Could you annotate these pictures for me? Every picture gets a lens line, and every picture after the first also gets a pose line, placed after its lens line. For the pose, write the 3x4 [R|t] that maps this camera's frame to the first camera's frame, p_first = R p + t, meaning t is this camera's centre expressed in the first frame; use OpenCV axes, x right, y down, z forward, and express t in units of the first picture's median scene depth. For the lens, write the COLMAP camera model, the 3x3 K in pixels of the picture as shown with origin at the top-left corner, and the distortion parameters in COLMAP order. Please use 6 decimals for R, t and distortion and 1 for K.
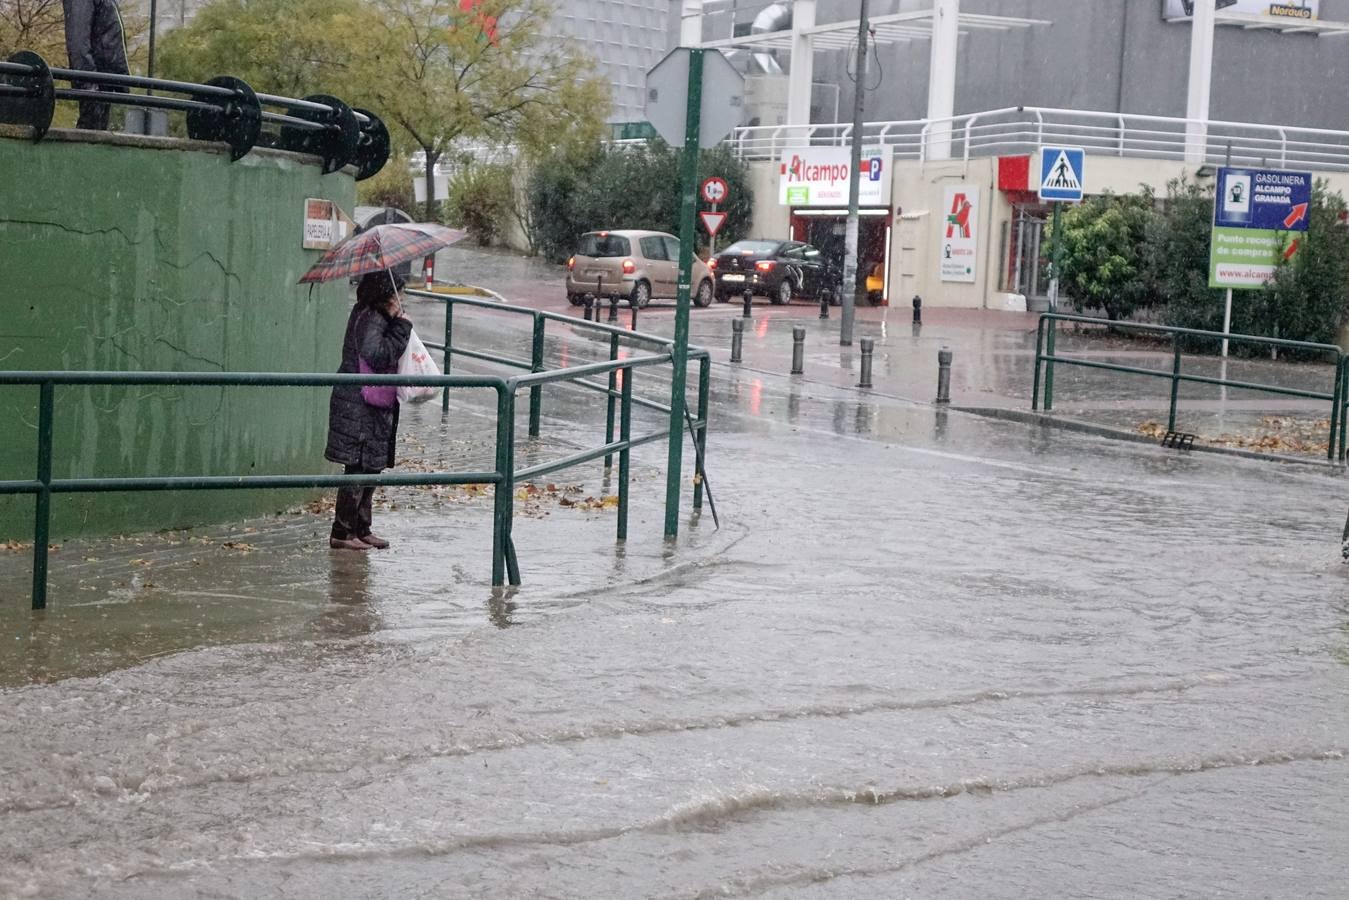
lens RADIAL K [[2410.1, 0, 674.3], [0, 2410.1, 451.7], [0, 0, 1]] dist [0.021102, 0.000000]
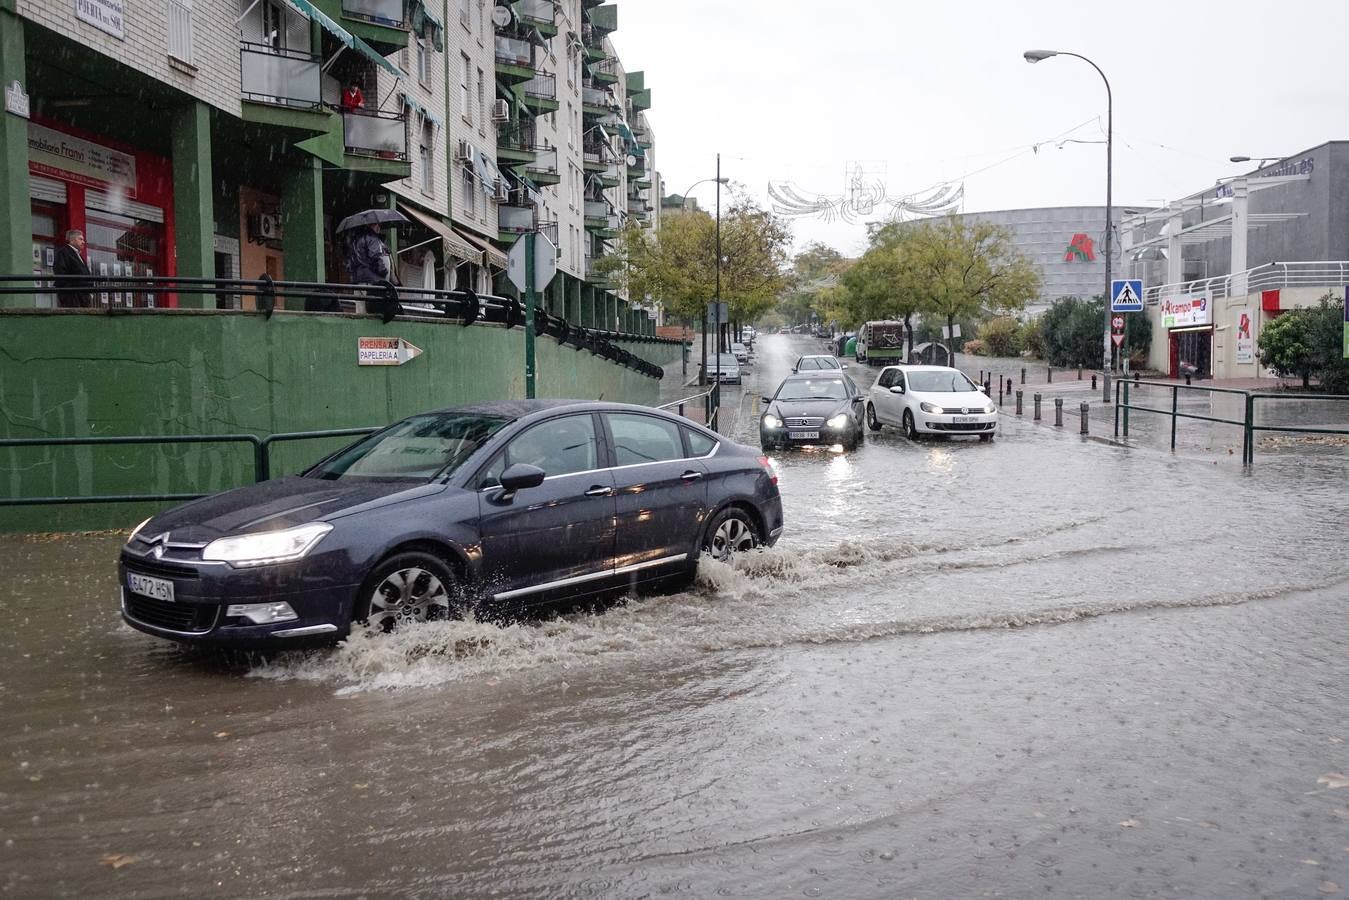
lens RADIAL K [[1113.5, 0, 674.8], [0, 1113.5, 445.3], [0, 0, 1]] dist [0.009258, 0.005329]
pose [[0.903318, -0.024530, -0.428269, 0.094940], [0.017618, 0.999643, -0.020097, -0.000522], [0.428609, 0.010609, 0.903428, 0.076864]]
